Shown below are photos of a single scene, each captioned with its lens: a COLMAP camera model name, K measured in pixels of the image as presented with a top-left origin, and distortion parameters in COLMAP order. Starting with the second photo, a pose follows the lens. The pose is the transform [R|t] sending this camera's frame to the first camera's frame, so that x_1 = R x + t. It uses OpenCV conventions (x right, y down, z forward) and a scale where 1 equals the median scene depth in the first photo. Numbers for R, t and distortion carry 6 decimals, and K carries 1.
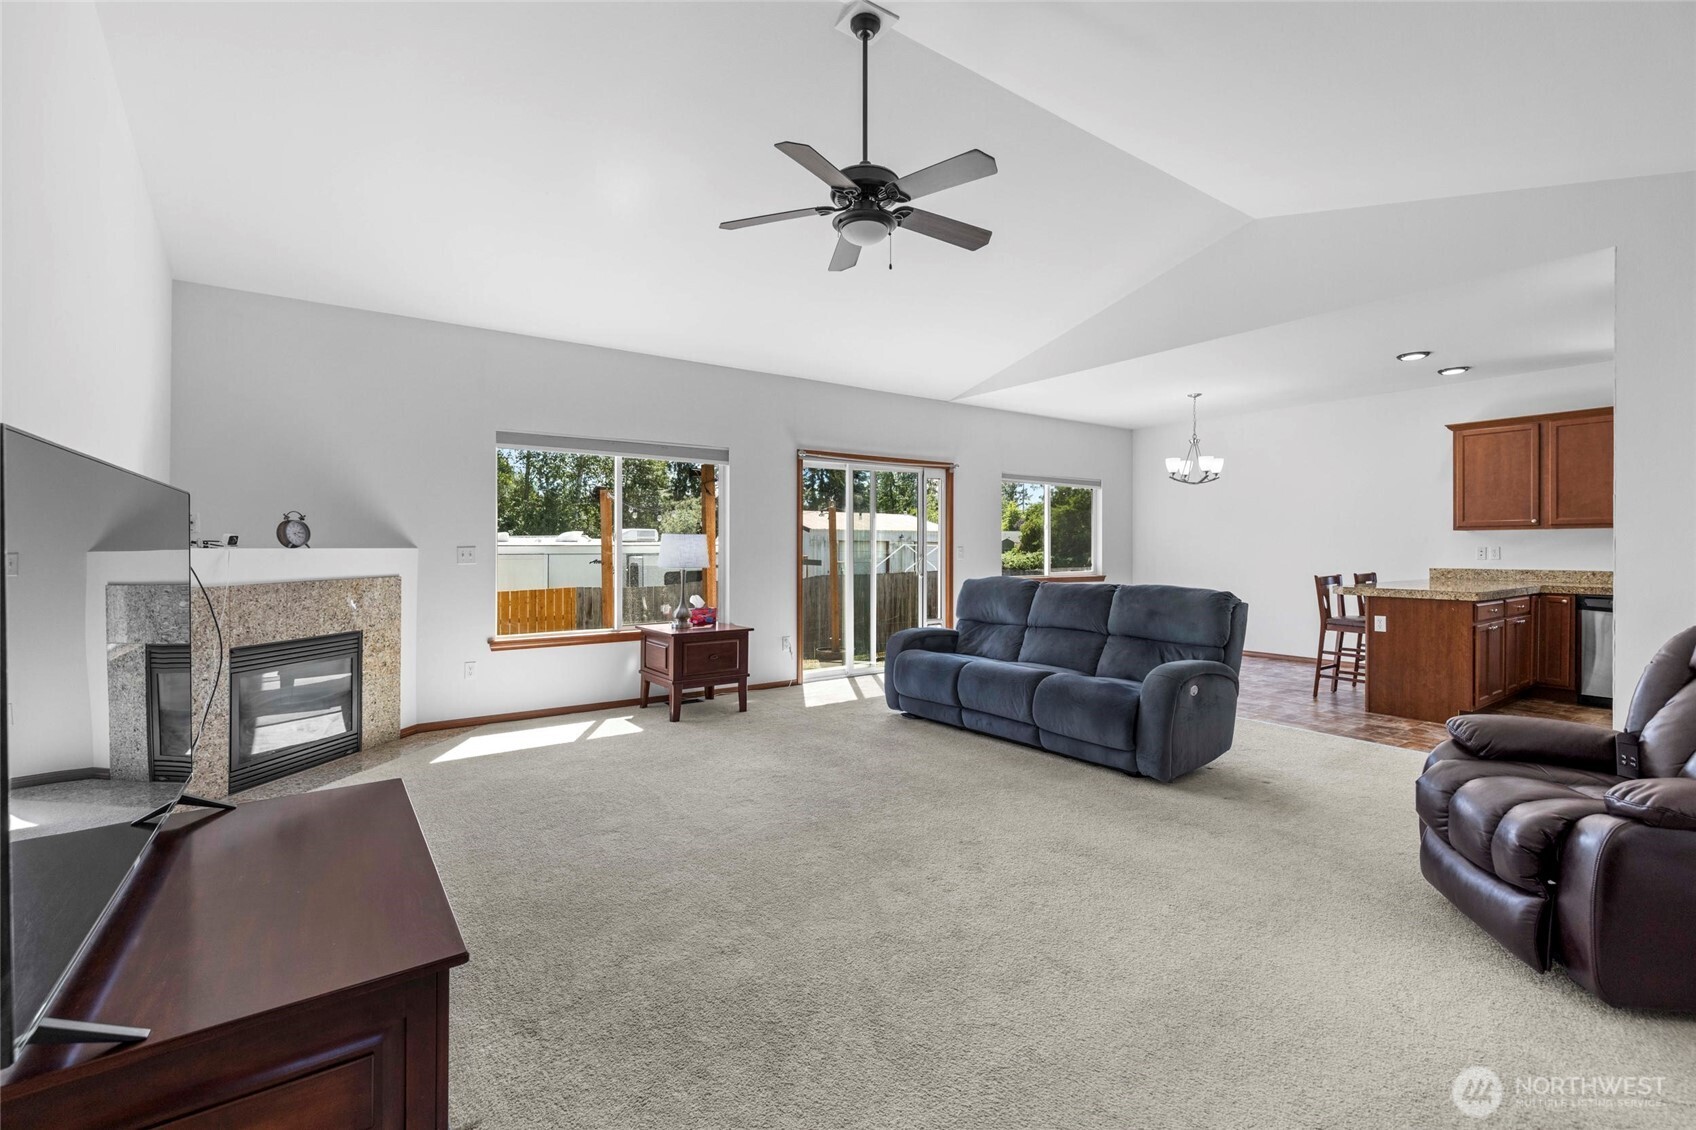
lens RADIAL K [[738.3, 0, 846.1], [0, 738.3, 546.4], [0, 0, 1]] dist [0.001648, 0.000133]
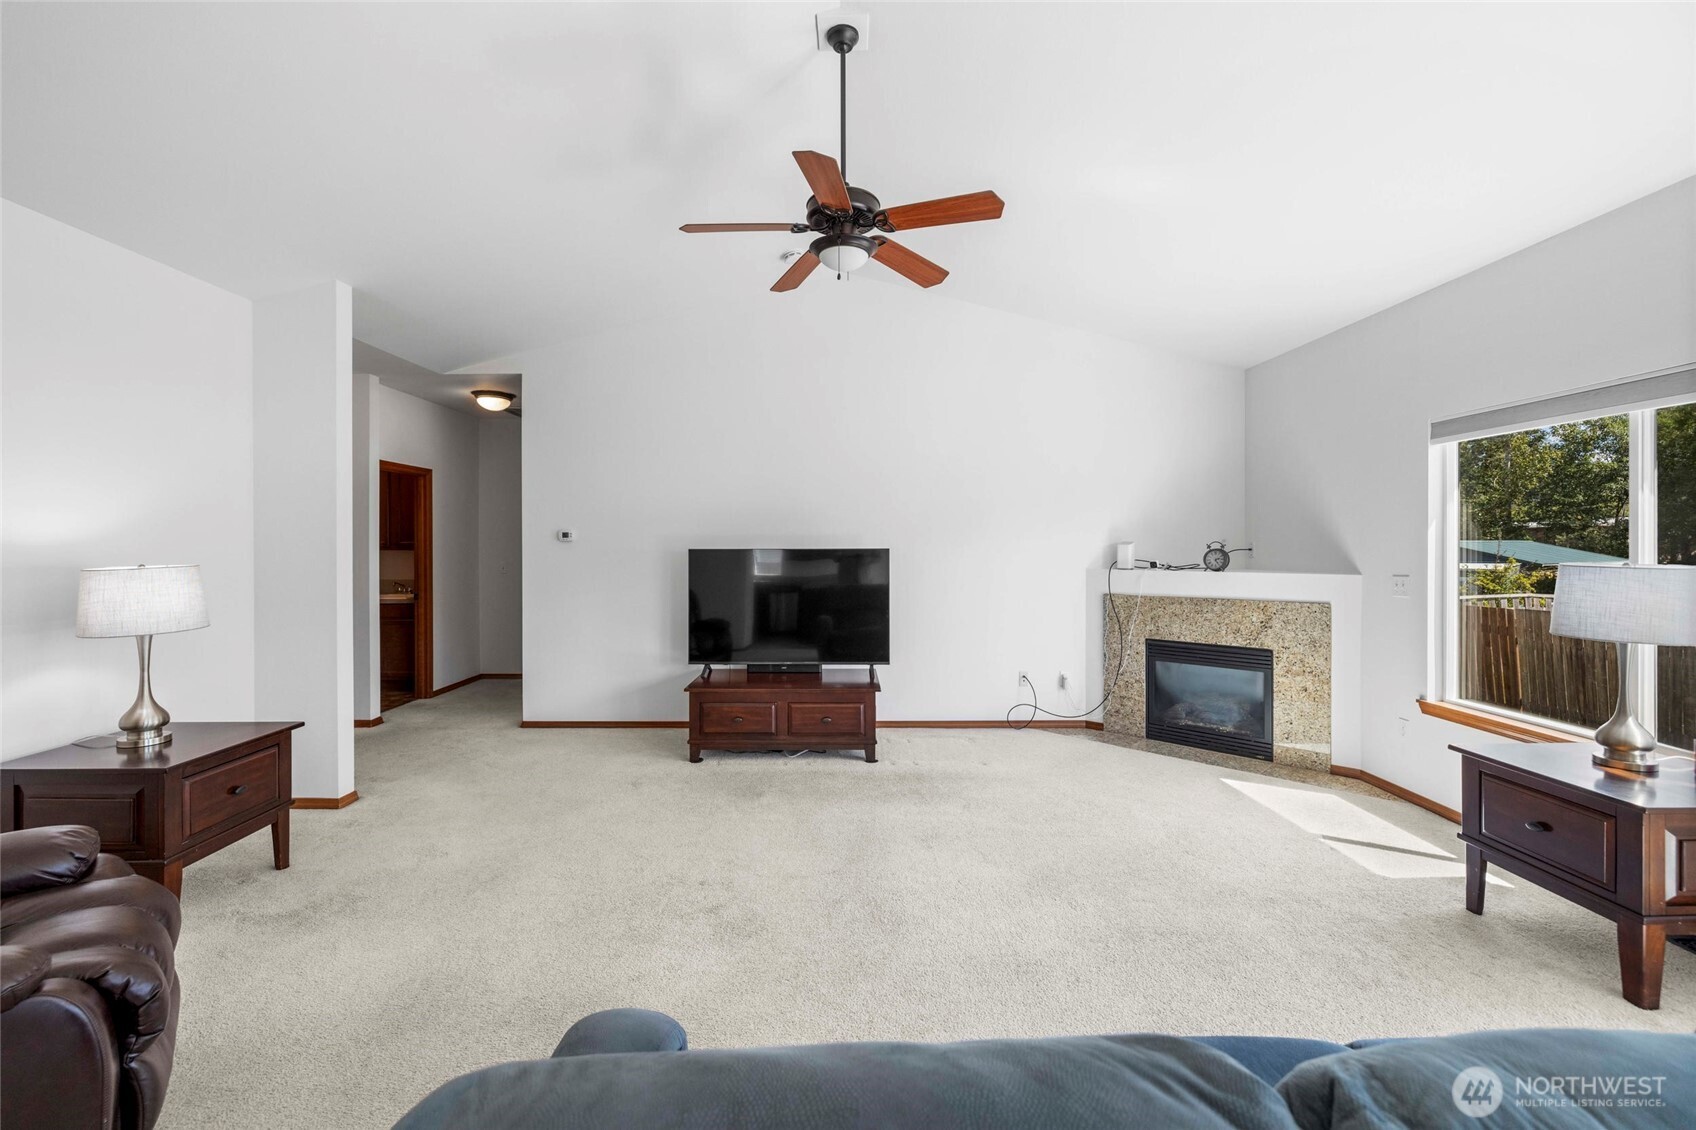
lens RADIAL K [[708.7, 0, 838.0], [0, 708.7, 552.1], [0, 0, 1]] dist [0.000171, -0.000122]
pose [[-0.589862, 0.009202, -0.807452, 0.448681], [0.003929, 0.999956, 0.008525, -0.032532], [0.807495, 0.001856, -0.589872, 0.895304]]
